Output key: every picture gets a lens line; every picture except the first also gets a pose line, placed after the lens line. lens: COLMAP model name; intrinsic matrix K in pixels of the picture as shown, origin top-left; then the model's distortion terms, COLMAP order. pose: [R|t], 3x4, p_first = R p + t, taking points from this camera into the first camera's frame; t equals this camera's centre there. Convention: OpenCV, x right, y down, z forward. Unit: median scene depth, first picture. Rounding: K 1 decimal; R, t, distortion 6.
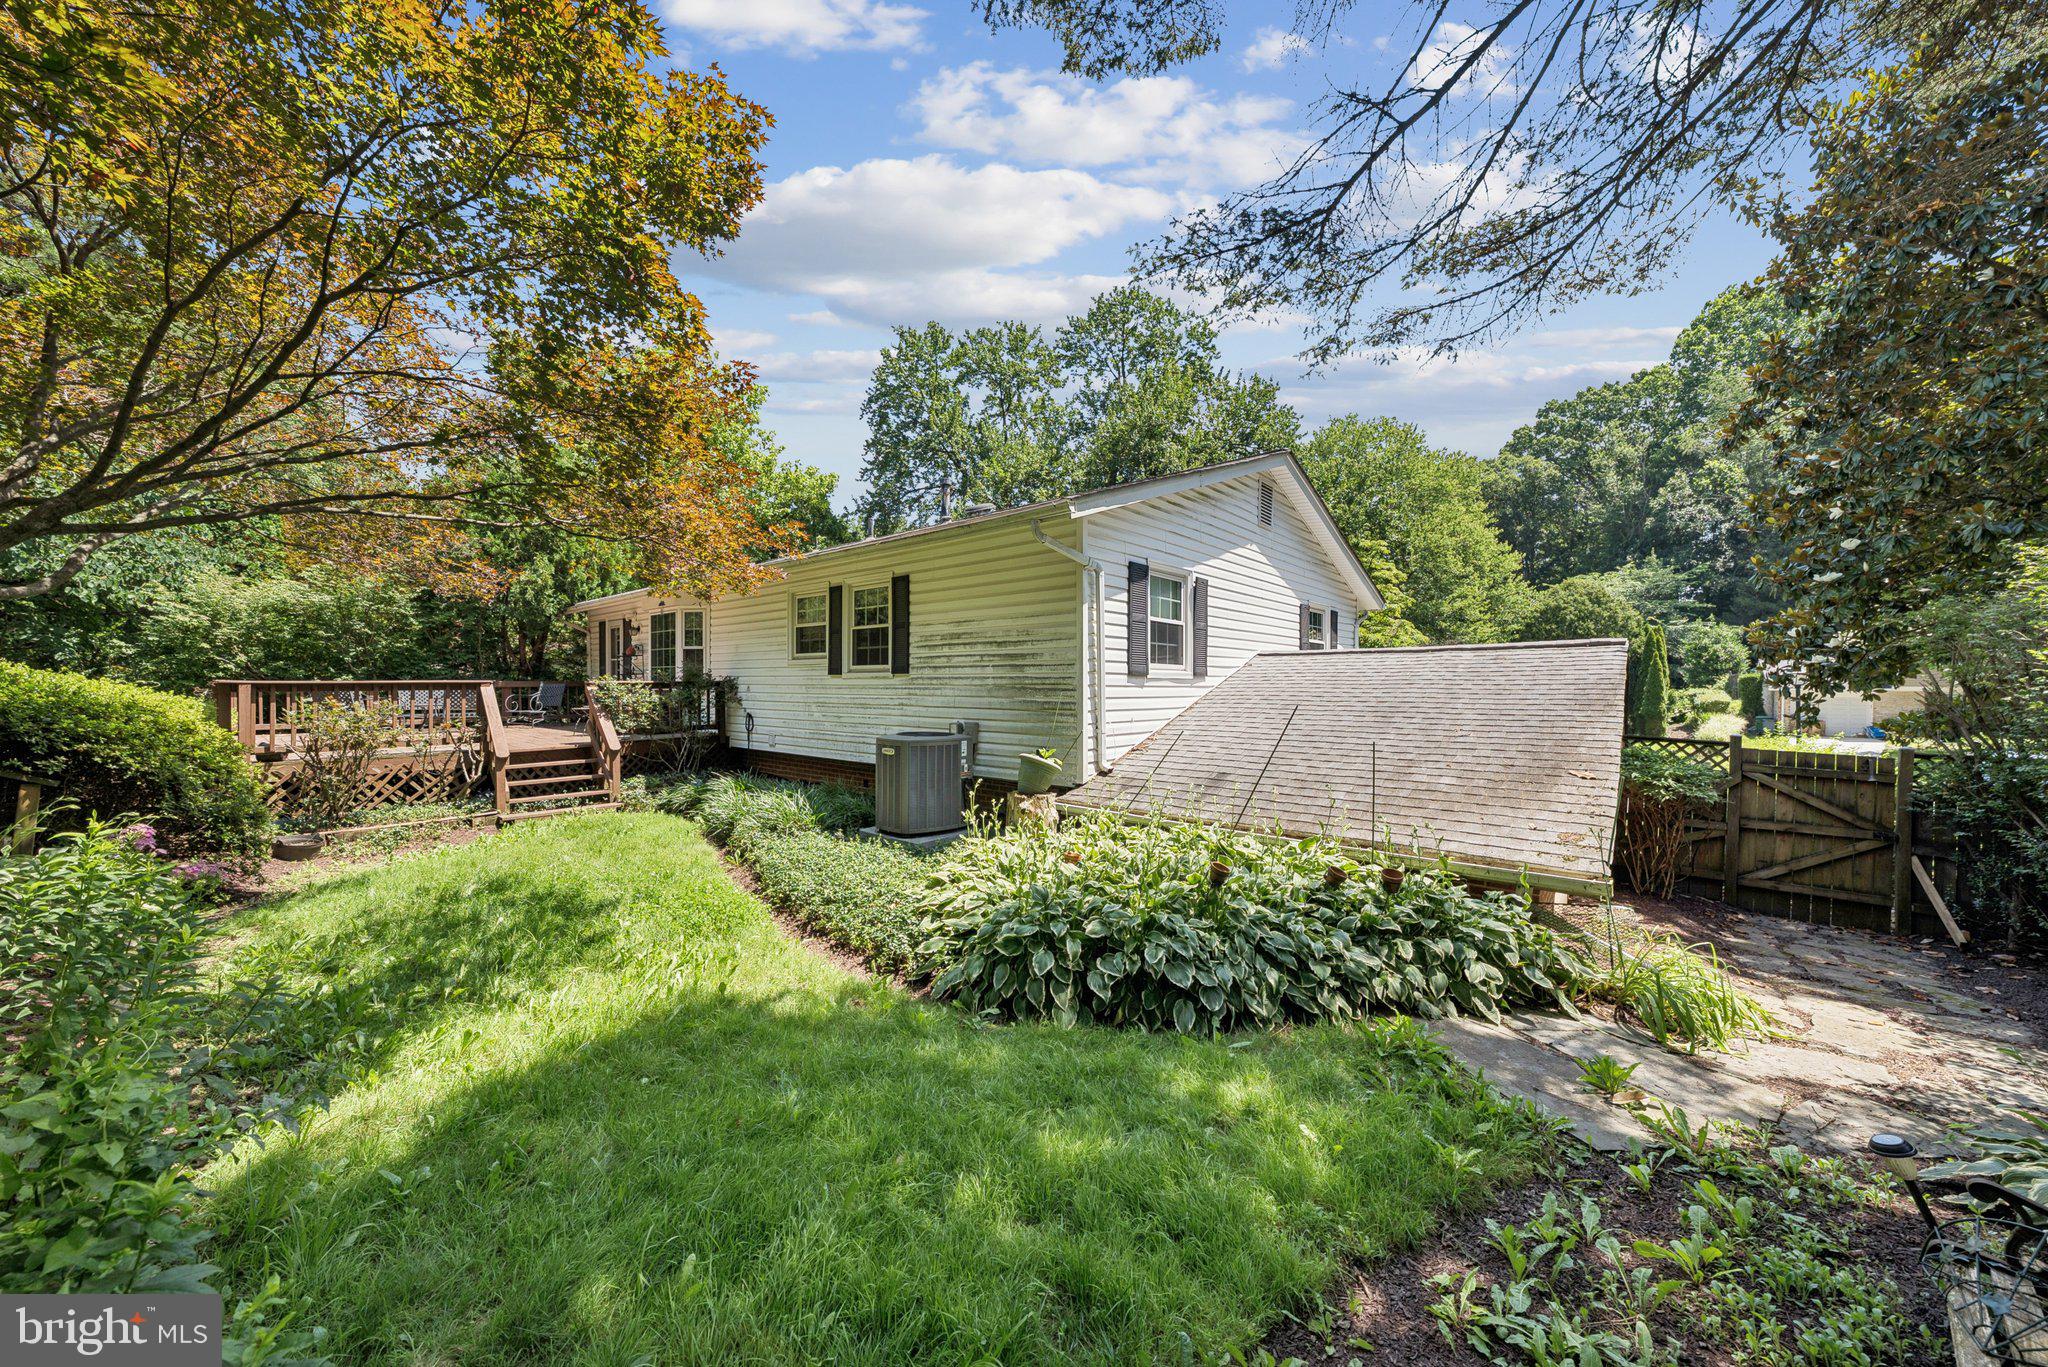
lens RADIAL K [[730.7, 0, 1017.1], [0, 730.7, 691.6], [0, 0, 1]] dist [-0.000744, -0.000065]
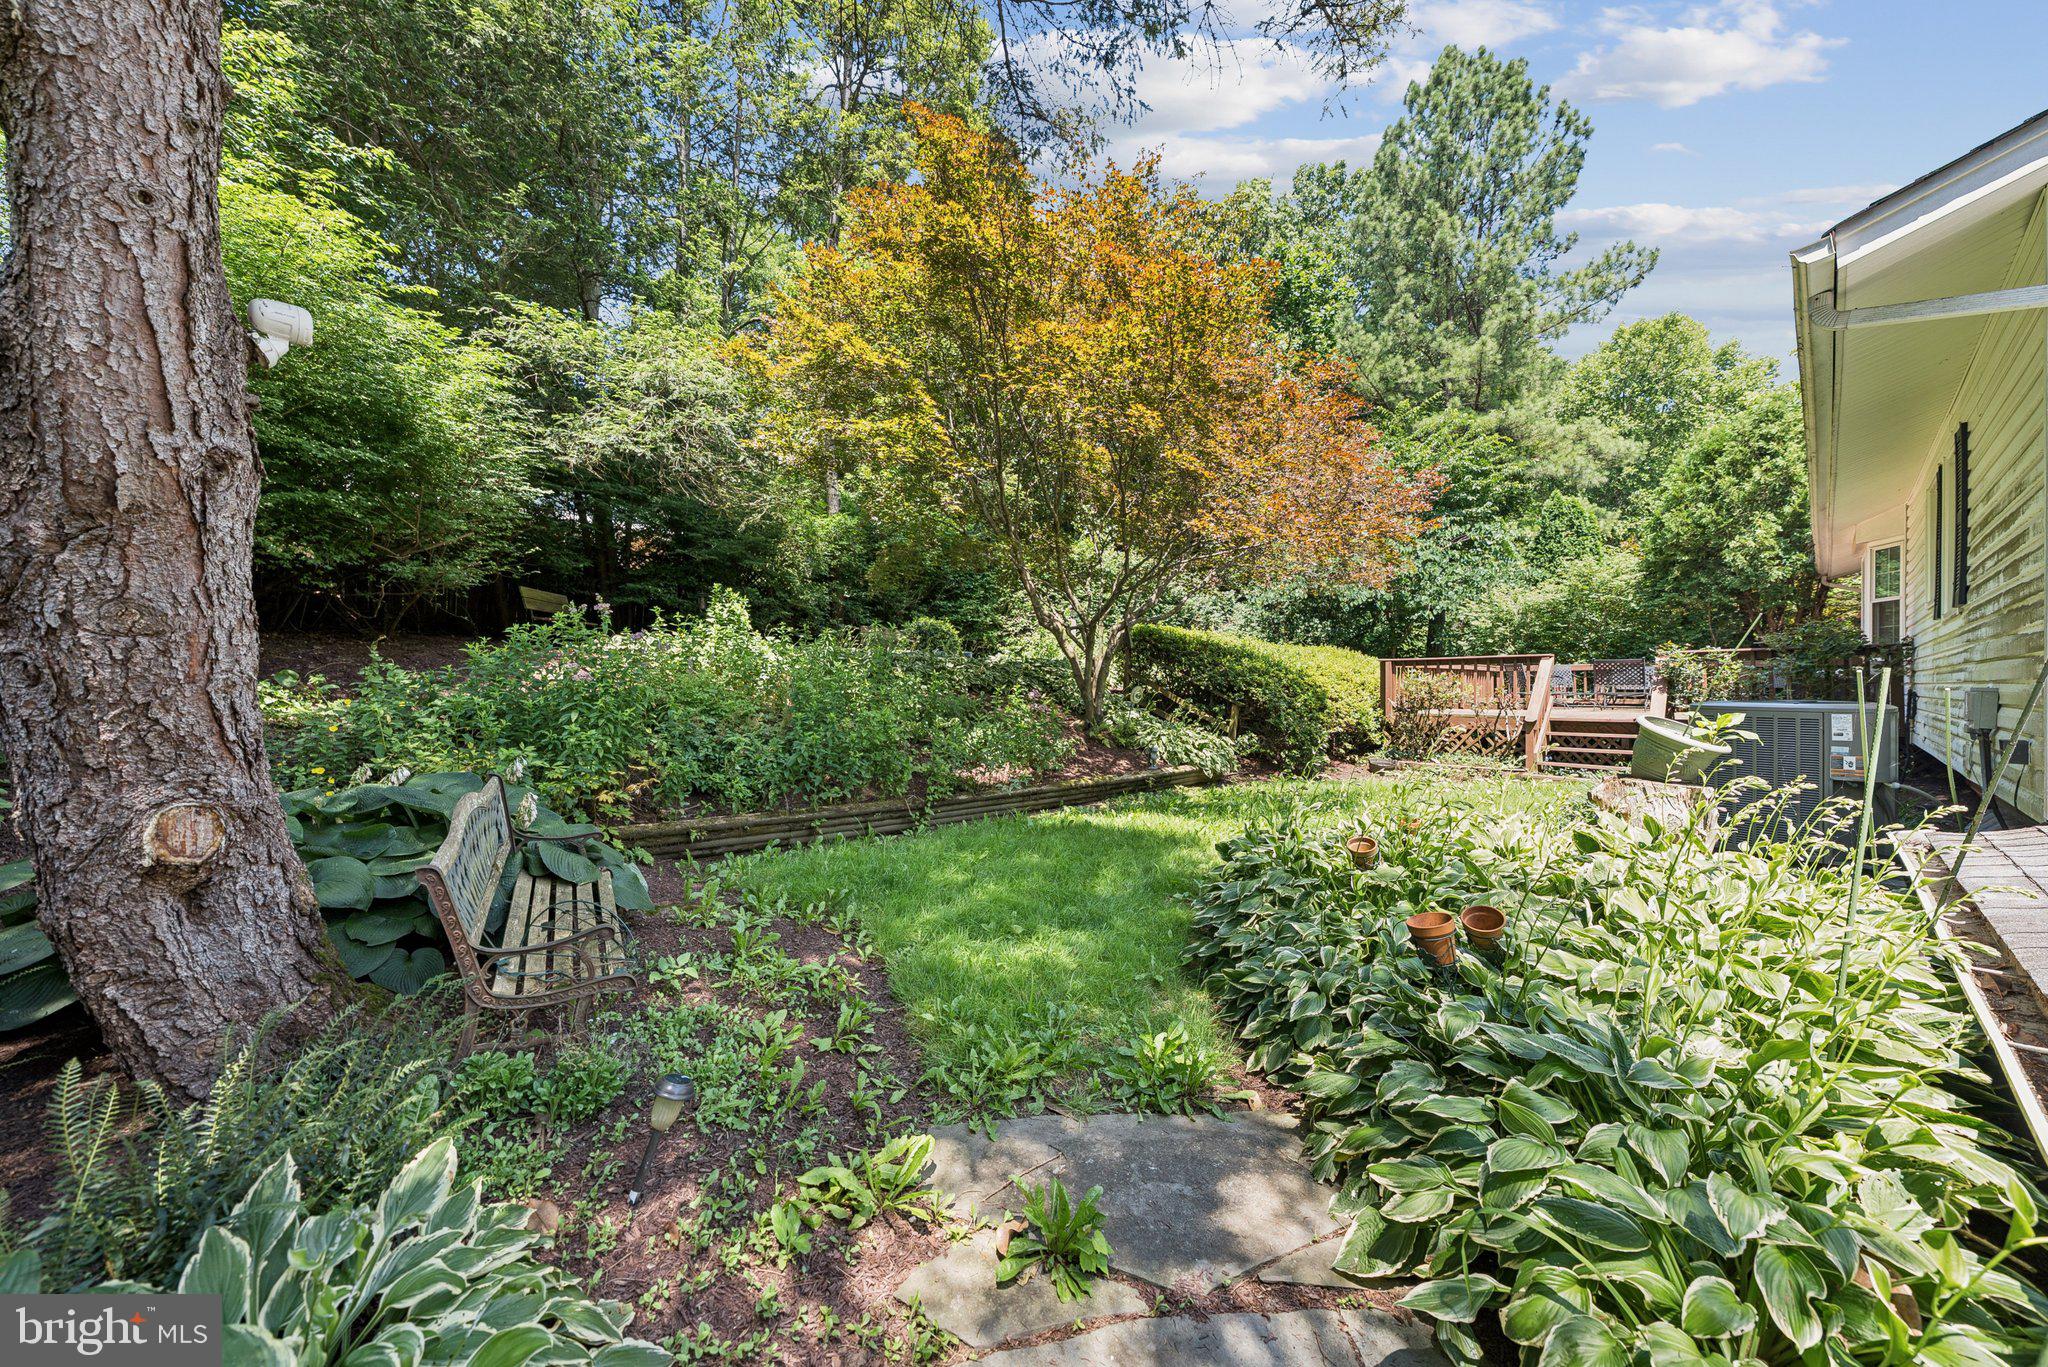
lens RADIAL K [[695.4, 0, 1024.0], [0, 695.4, 683.5], [0, 0, 1]] dist [-0.000022, 0.000100]
pose [[-0.153133, 0.001395, -0.988205, 0.499460], [-0.007863, 0.999966, 0.002631, 0.031253], [0.988174, 0.008173, -0.153116, 0.376828]]
